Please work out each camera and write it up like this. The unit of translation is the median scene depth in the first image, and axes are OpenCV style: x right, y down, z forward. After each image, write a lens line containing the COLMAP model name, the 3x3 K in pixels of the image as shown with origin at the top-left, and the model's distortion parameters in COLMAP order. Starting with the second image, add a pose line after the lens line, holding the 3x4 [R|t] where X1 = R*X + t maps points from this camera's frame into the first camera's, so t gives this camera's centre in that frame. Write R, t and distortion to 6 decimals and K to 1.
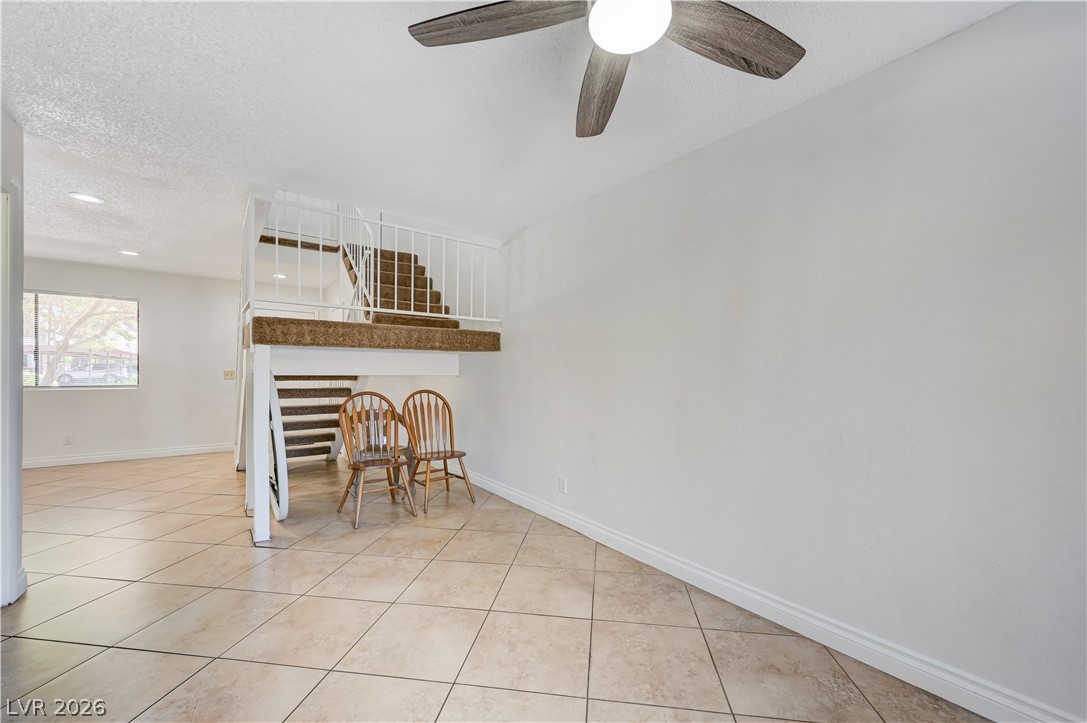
lens RADIAL K [[429.7, 0, 544.7], [0, 429.7, 366.9], [0, 0, 1]] dist [-0.003127, 0.000614]
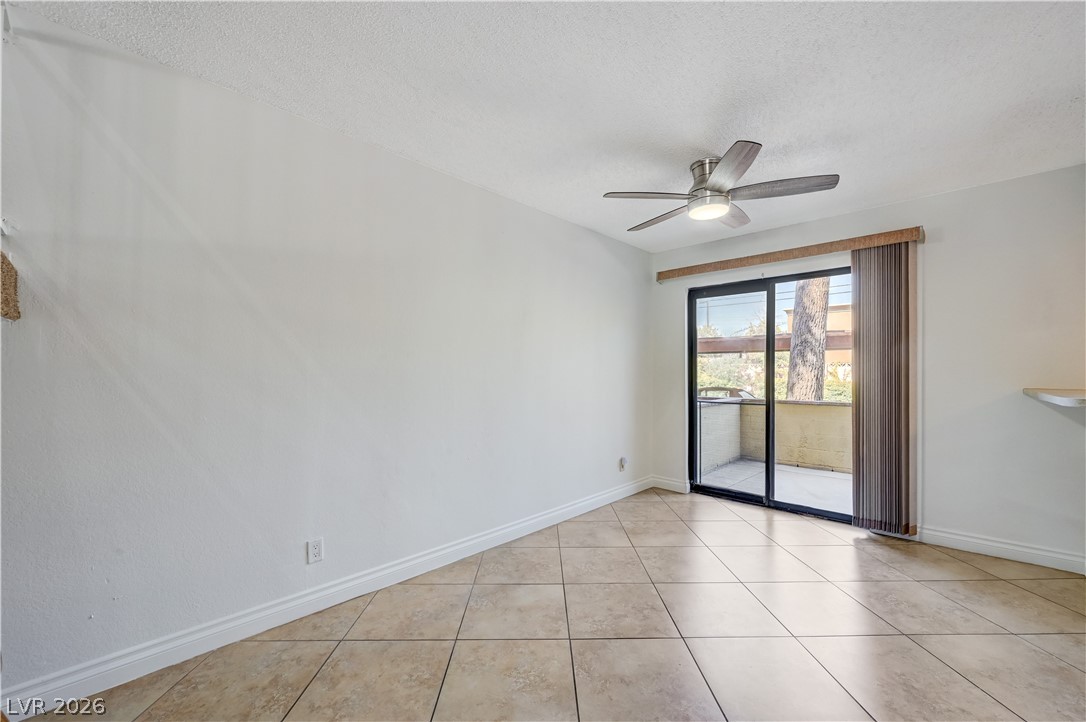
lens RADIAL K [[429.3, 0, 543.5], [0, 429.3, 367.5], [0, 0, 1]] dist [-0.003127, 0.000614]
pose [[-0.141863, -0.000148, 0.989886, -0.817819], [-0.009706, 0.999952, -0.001242, -0.004847], [-0.989839, -0.009784, -0.141857, 0.954590]]
